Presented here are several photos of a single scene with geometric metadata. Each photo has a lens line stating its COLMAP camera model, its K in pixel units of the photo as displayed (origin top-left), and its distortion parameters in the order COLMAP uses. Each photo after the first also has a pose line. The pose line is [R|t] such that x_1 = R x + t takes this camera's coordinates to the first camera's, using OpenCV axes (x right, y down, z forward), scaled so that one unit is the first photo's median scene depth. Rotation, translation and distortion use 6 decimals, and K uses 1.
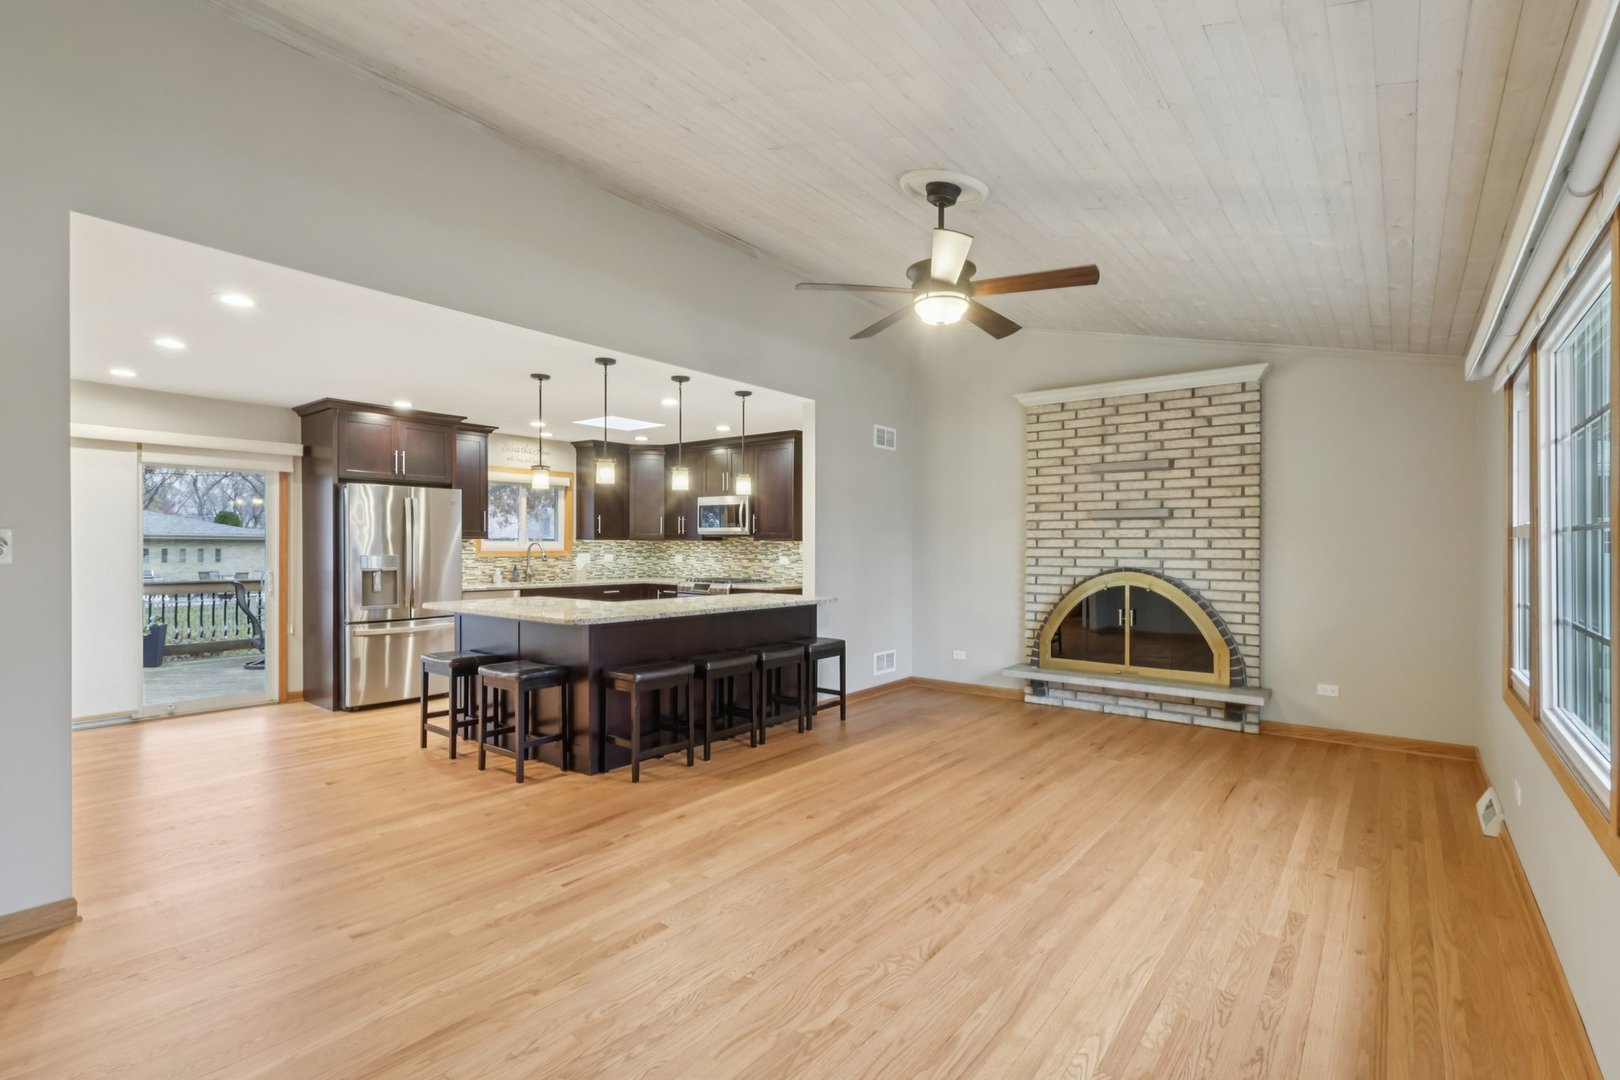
lens RADIAL K [[762.0, 0, 809.9], [0, 762.0, 542.2], [0, 0, 1]] dist [-0.000297, -0.000093]
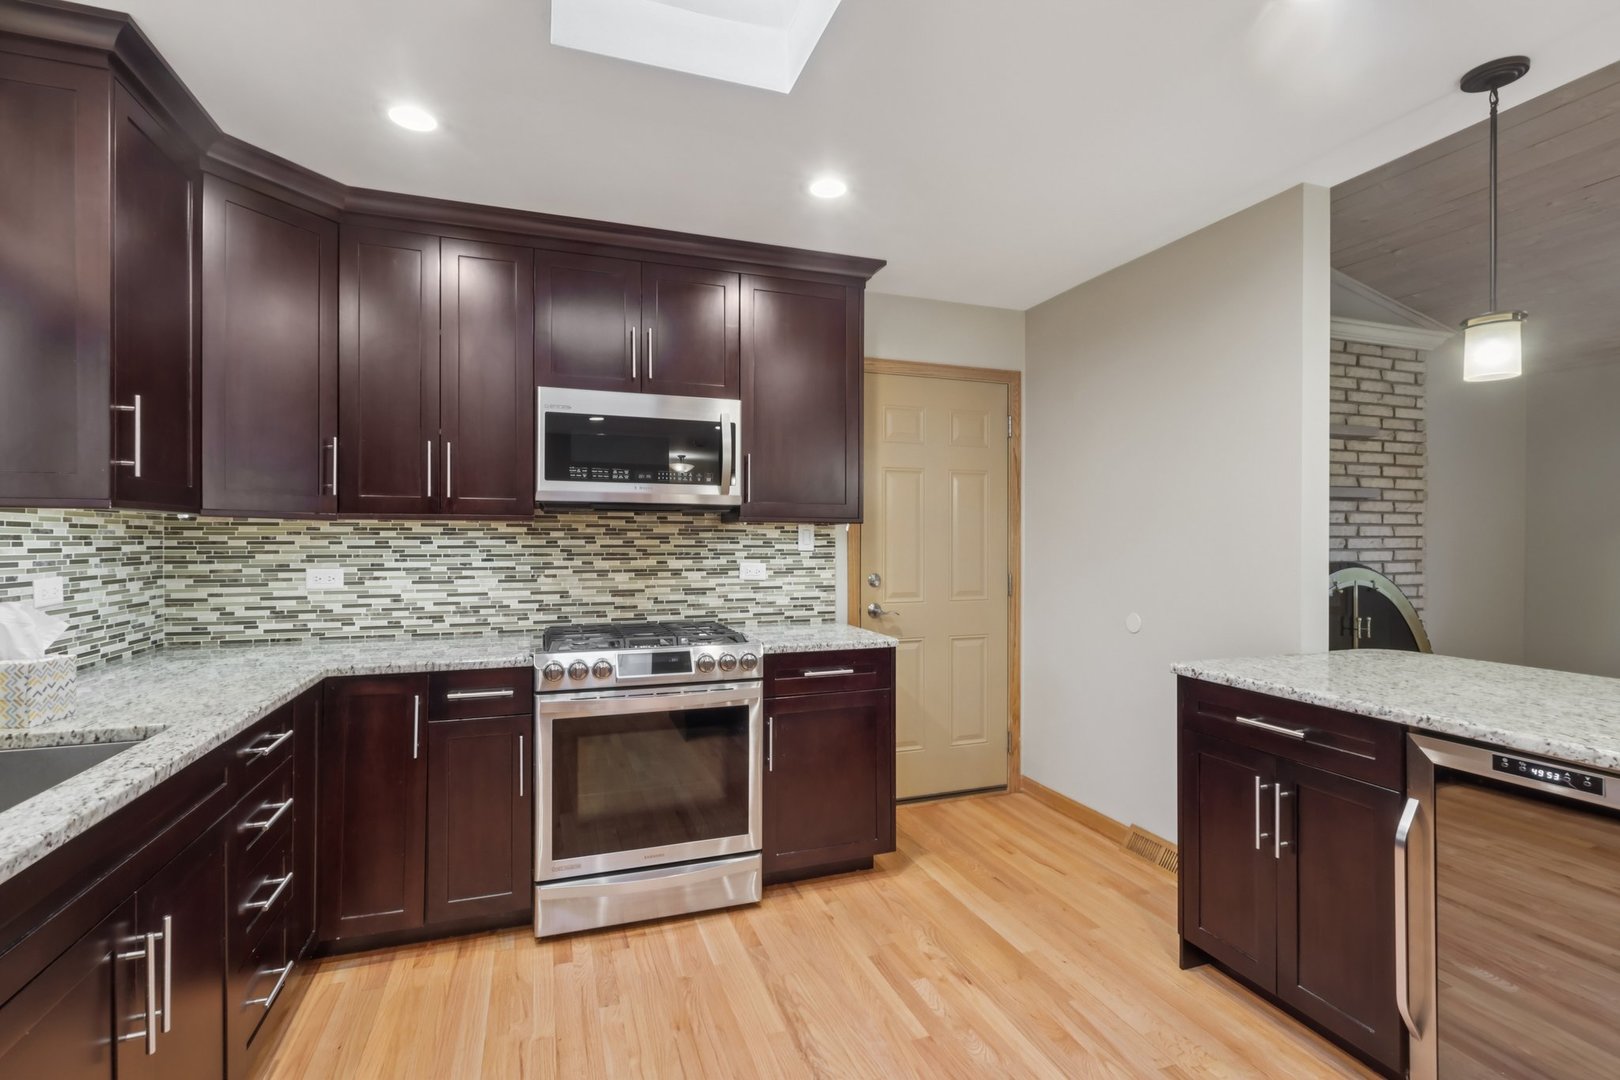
lens RADIAL K [[762.0, 0, 804.8], [0, 762.0, 541.0], [0, 0, 1]] dist [-0.000297, -0.000093]
pose [[0.525851, -0.006475, 0.850552, -0.501400], [-0.000244, 0.999970, 0.007763, 0.005835], [-0.850577, -0.004290, 0.525834, 1.009002]]
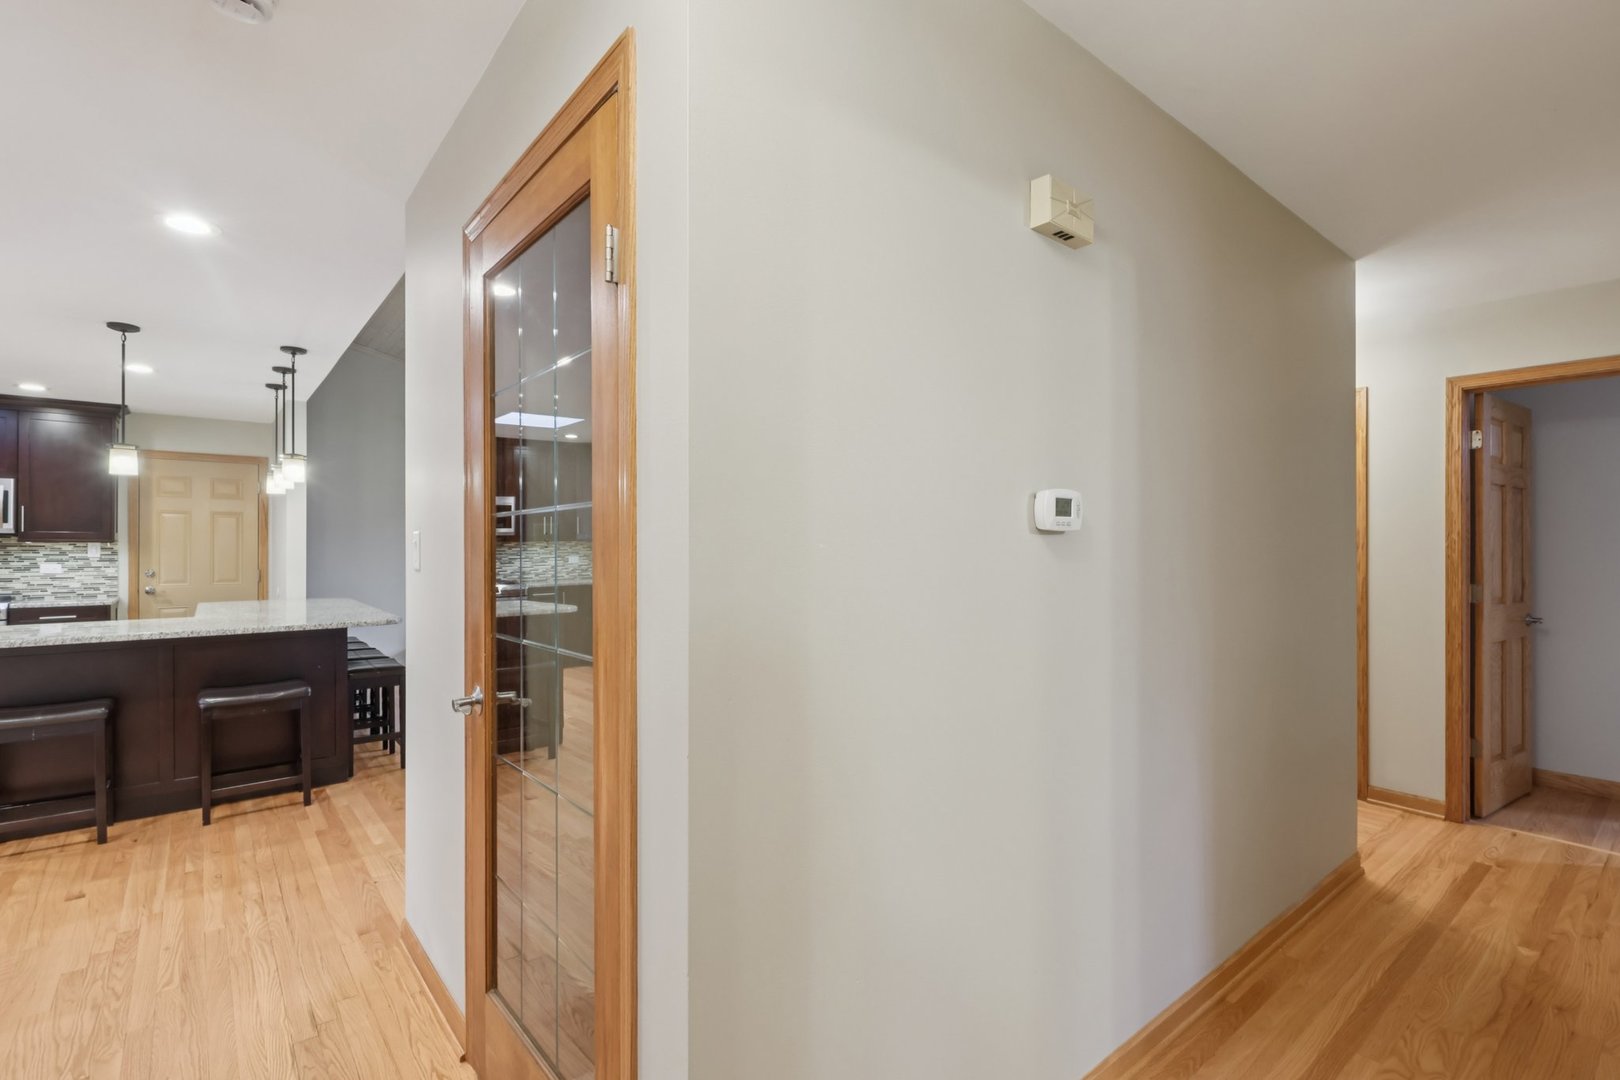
lens RADIAL K [[762.0, 0, 812.8], [0, 762.0, 546.7], [0, 0, 1]] dist [-0.000297, -0.000093]
pose [[0.202522, -0.003224, 0.979272, -0.823430], [-0.001717, 0.999992, 0.003648, -0.002078], [-0.979276, -0.002421, 0.202515, 0.151422]]
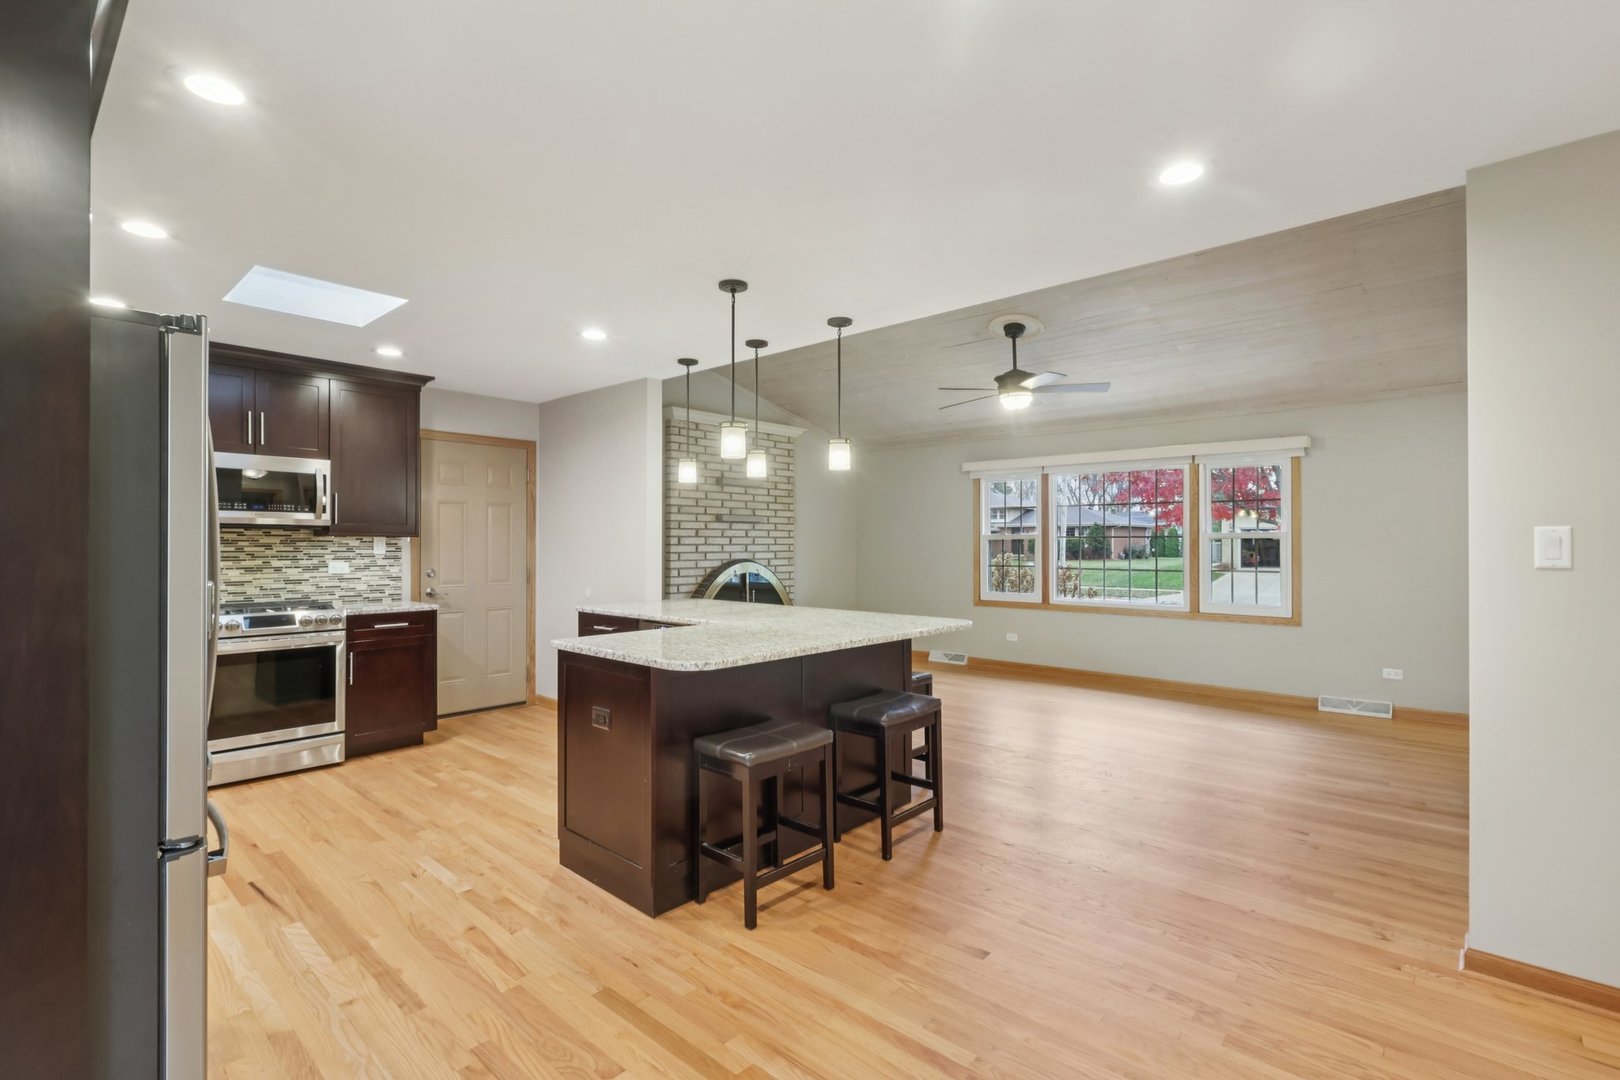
lens RADIAL K [[762.0, 0, 817.5], [0, 762.0, 543.2], [0, 0, 1]] dist [-0.000297, -0.000093]
pose [[0.057532, -0.004023, 0.998336, -0.860162], [-0.003549, 0.999985, 0.004235, -0.000618], [-0.998337, -0.003787, 0.057517, 0.755589]]
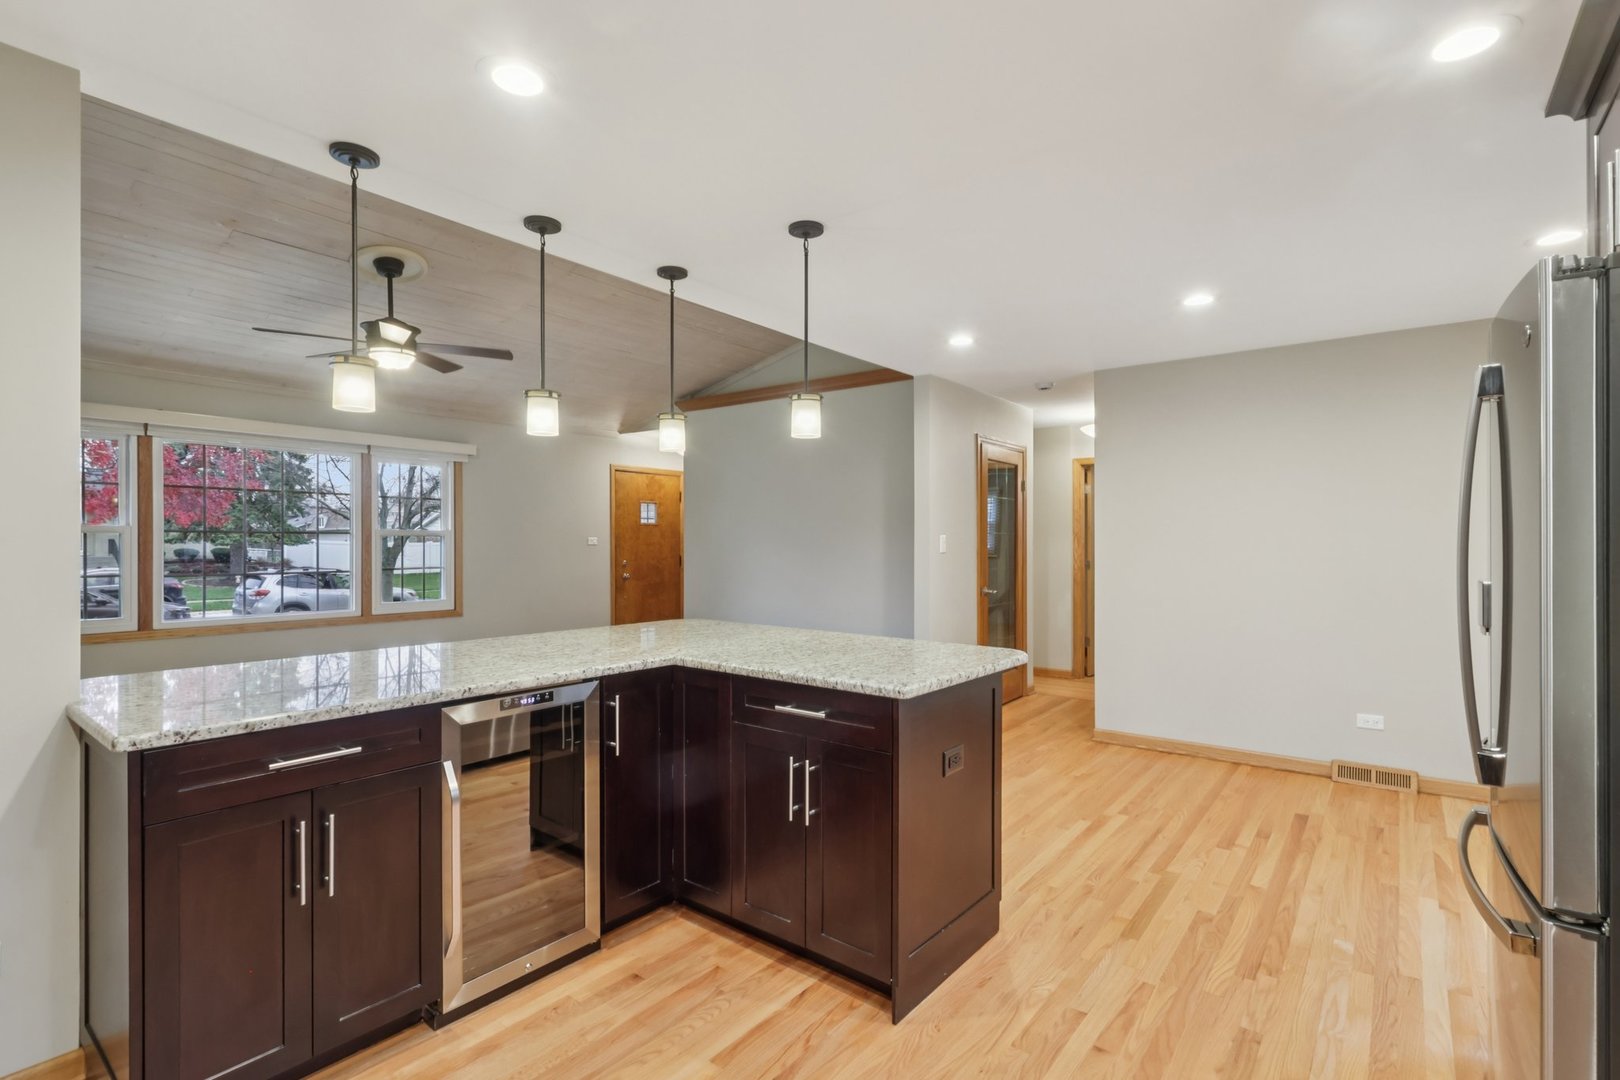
lens RADIAL K [[762.0, 0, 815.3], [0, 762.0, 540.4], [0, 0, 1]] dist [-0.000297, -0.000093]
pose [[-0.999709, -0.008310, -0.022658, -0.301113], [-0.008139, 0.999938, -0.007617, 0.004278], [0.022720, -0.007431, -0.999714, 1.311436]]
